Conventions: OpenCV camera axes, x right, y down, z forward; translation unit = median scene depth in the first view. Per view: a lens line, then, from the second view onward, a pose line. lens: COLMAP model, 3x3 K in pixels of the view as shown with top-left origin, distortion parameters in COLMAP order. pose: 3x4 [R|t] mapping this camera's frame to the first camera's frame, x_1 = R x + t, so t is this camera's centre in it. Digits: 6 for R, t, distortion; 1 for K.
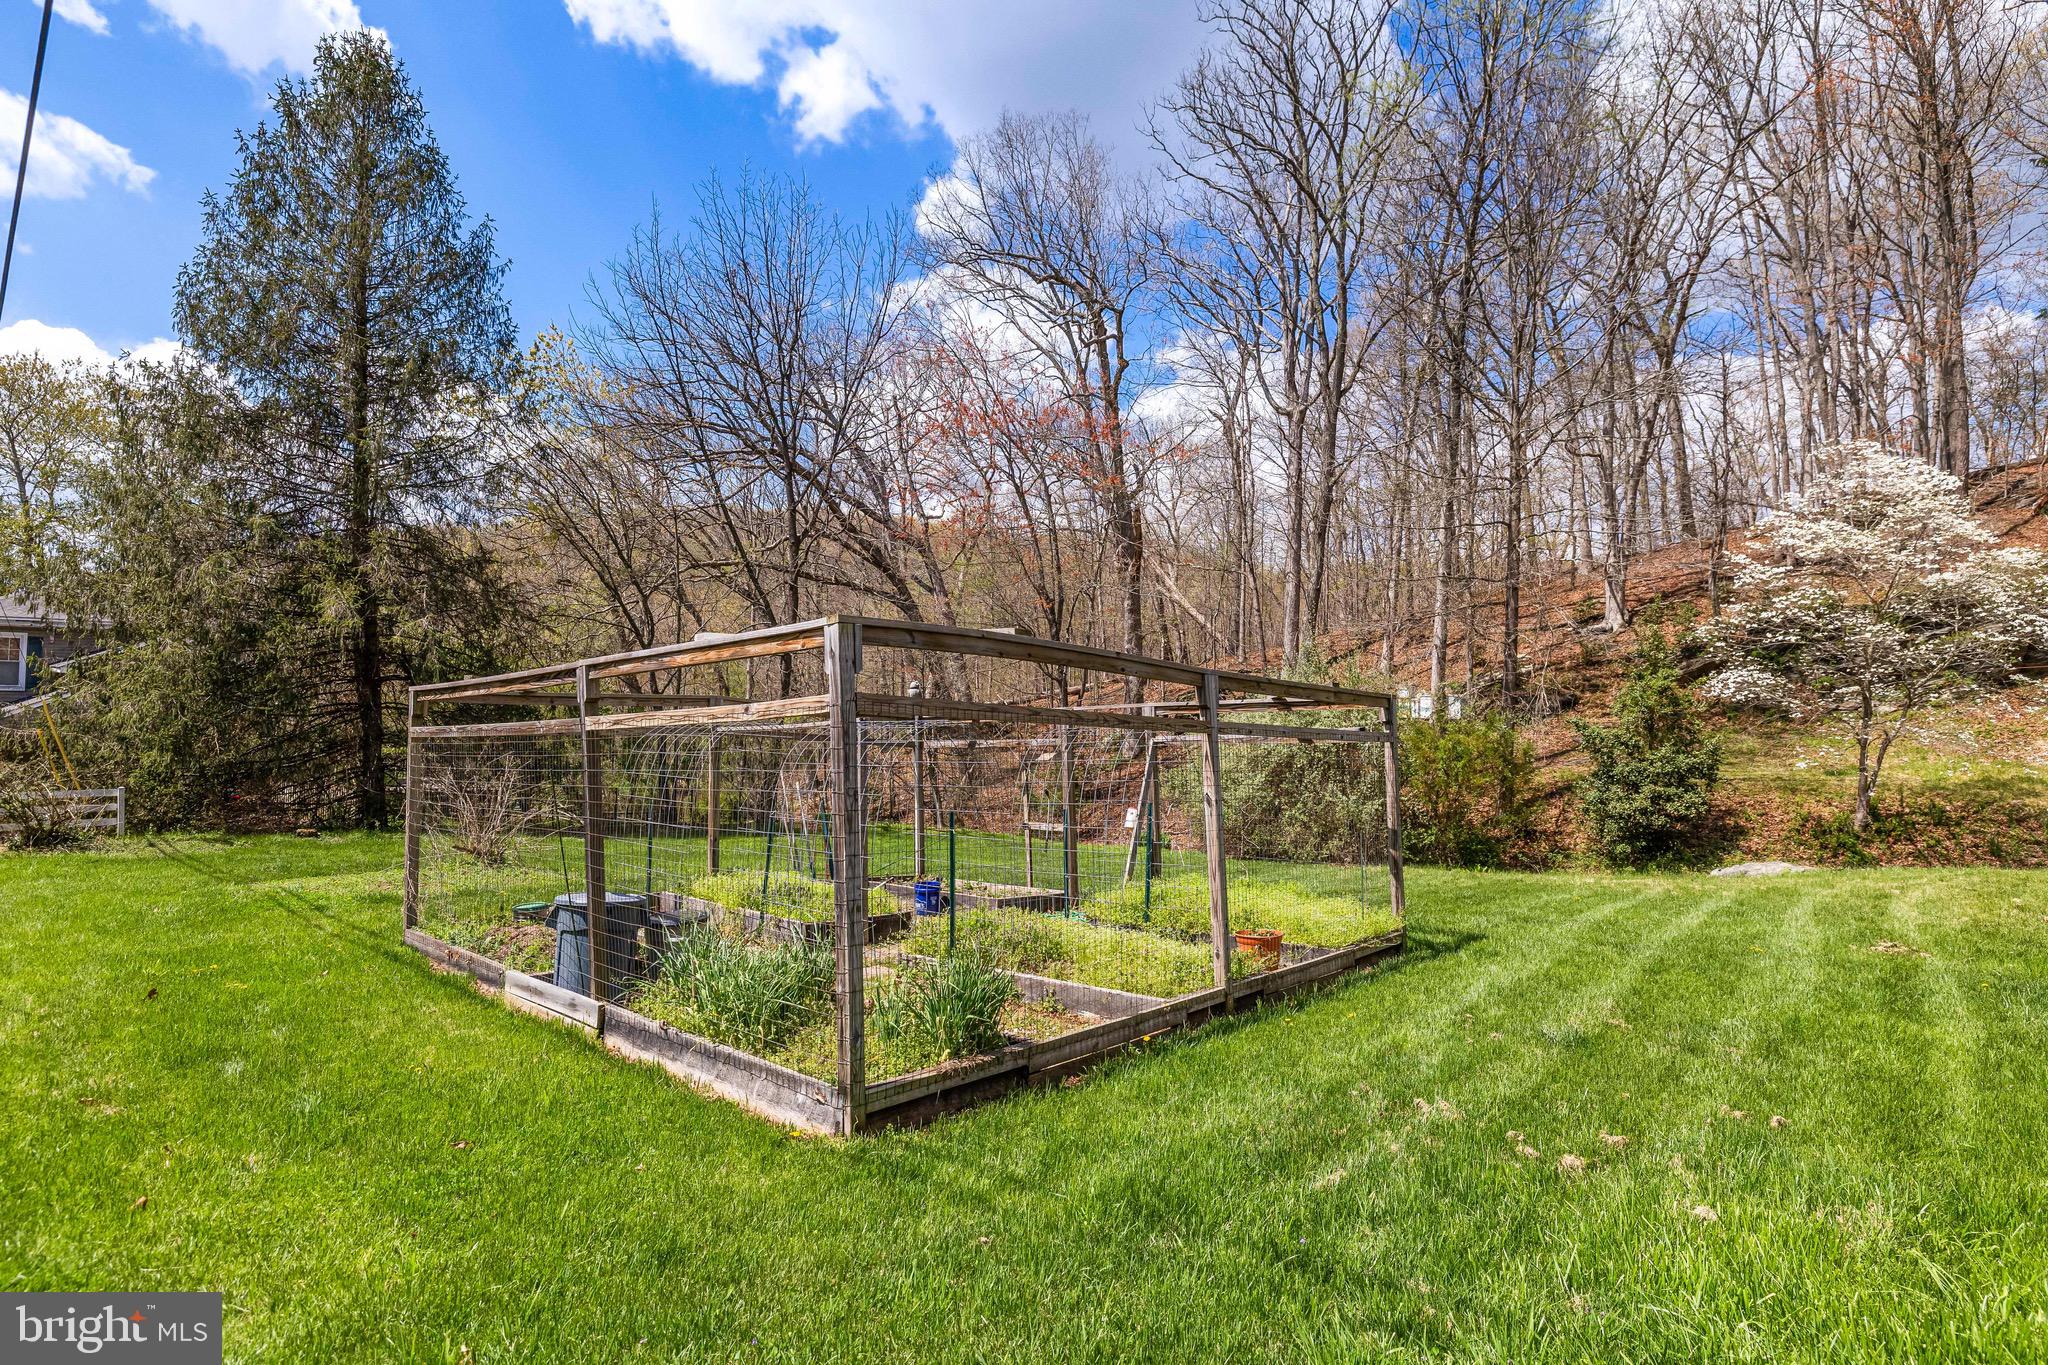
lens RADIAL K [[1007.8, 0, 1022.8], [0, 1007.8, 680.7], [0, 0, 1]] dist [0.000011, 0.002206]
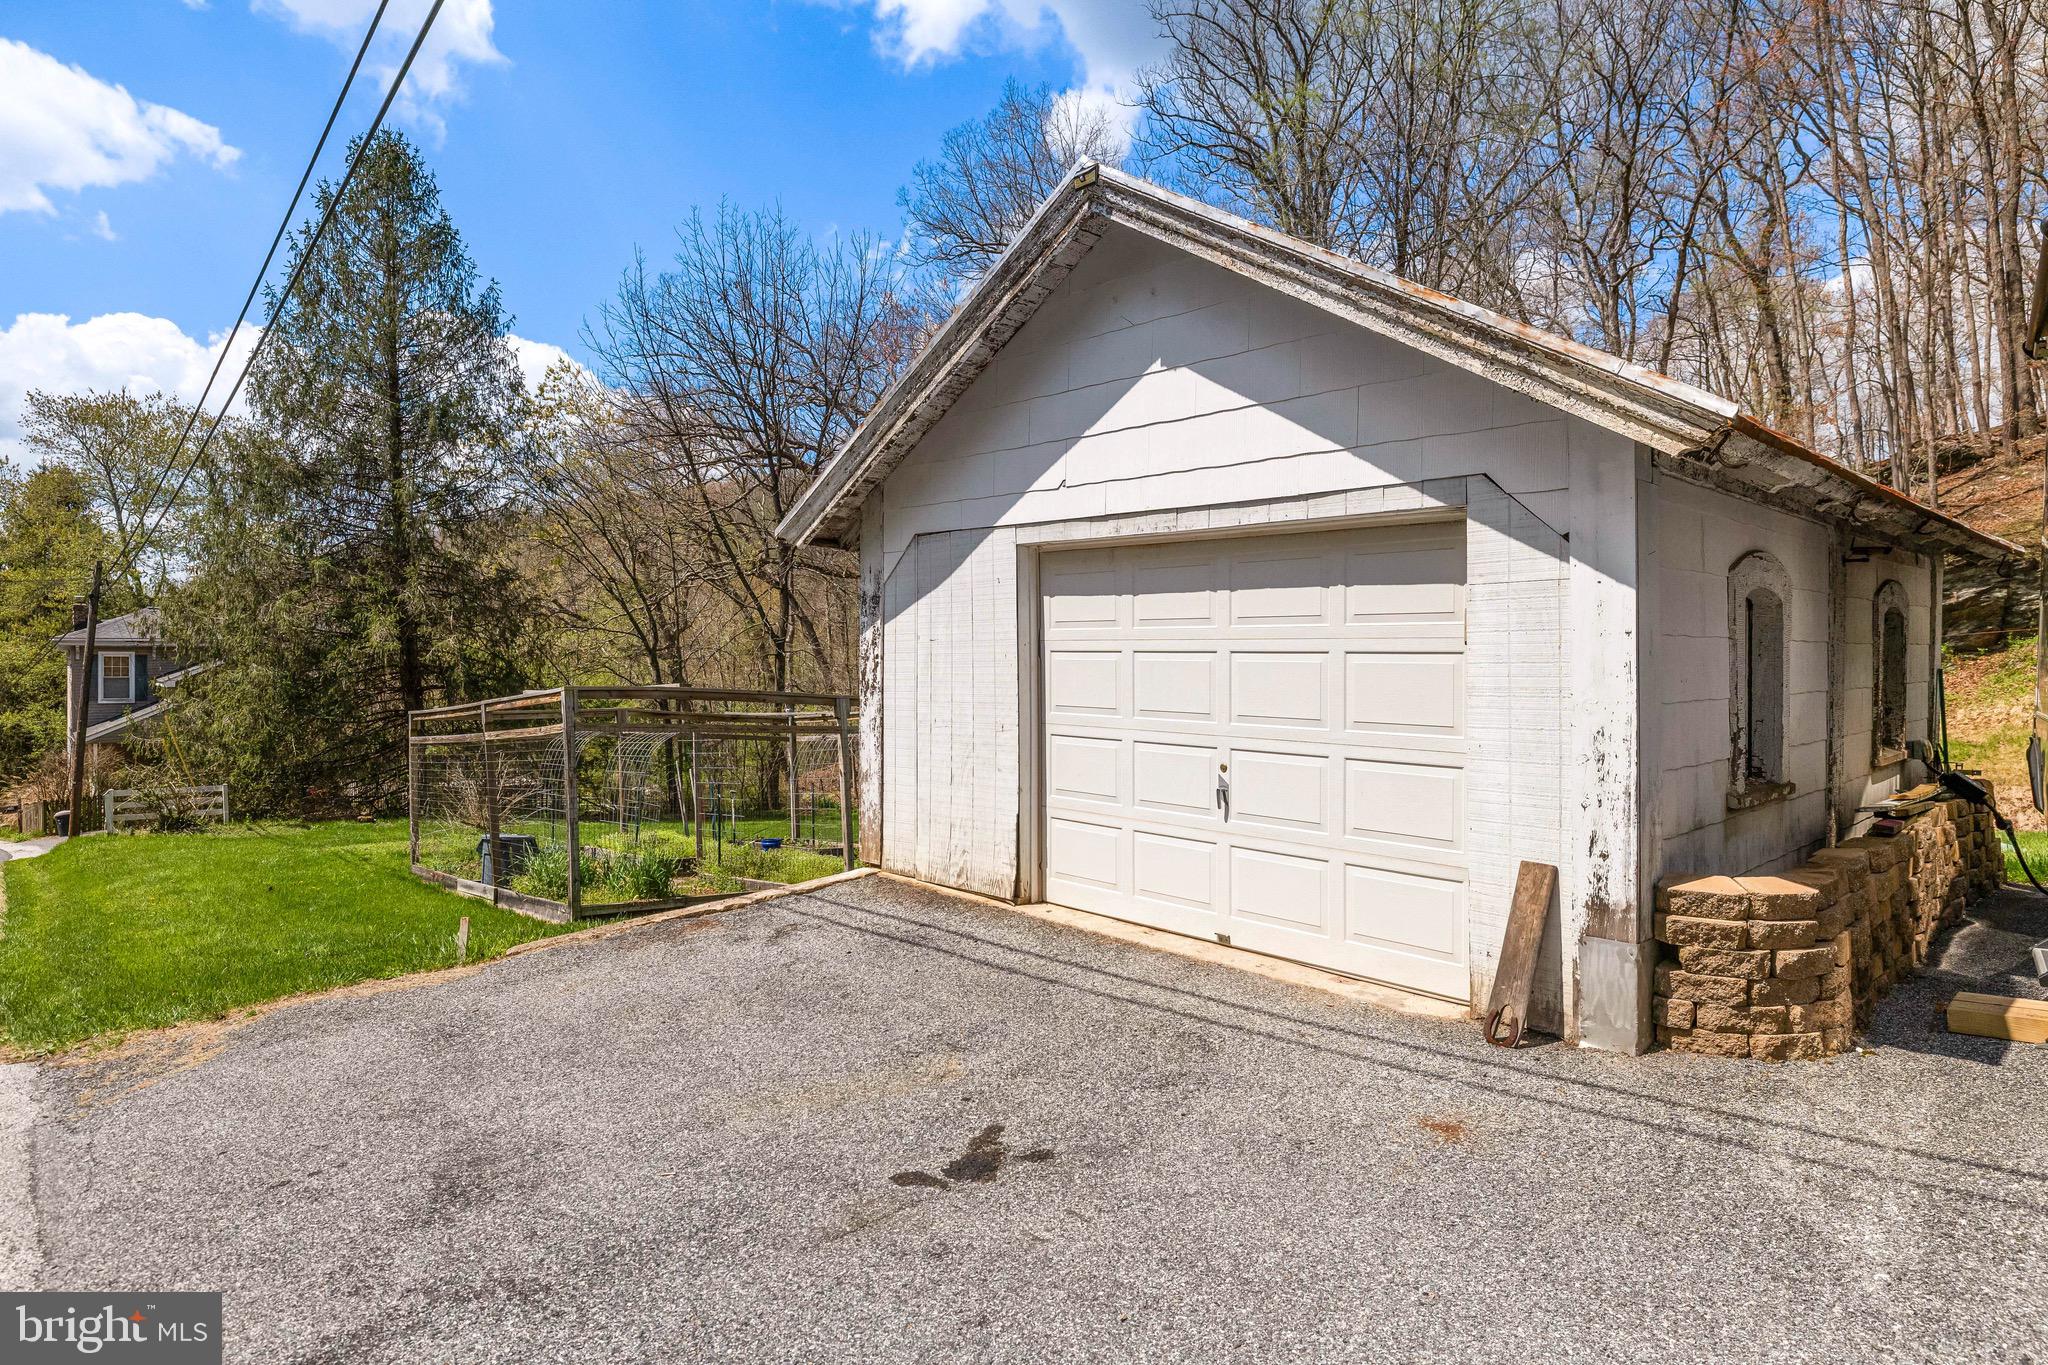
lens RADIAL K [[1172.6, 0, 1025.8], [0, 1172.6, 681.3], [0, 0, 1]] dist [0.004108, -0.002131]
pose [[0.993247, -0.026314, -0.113000, 0.231750], [0.028994, 0.999334, 0.022135, -0.022242], [0.112342, -0.025262, 0.993348, -0.295329]]
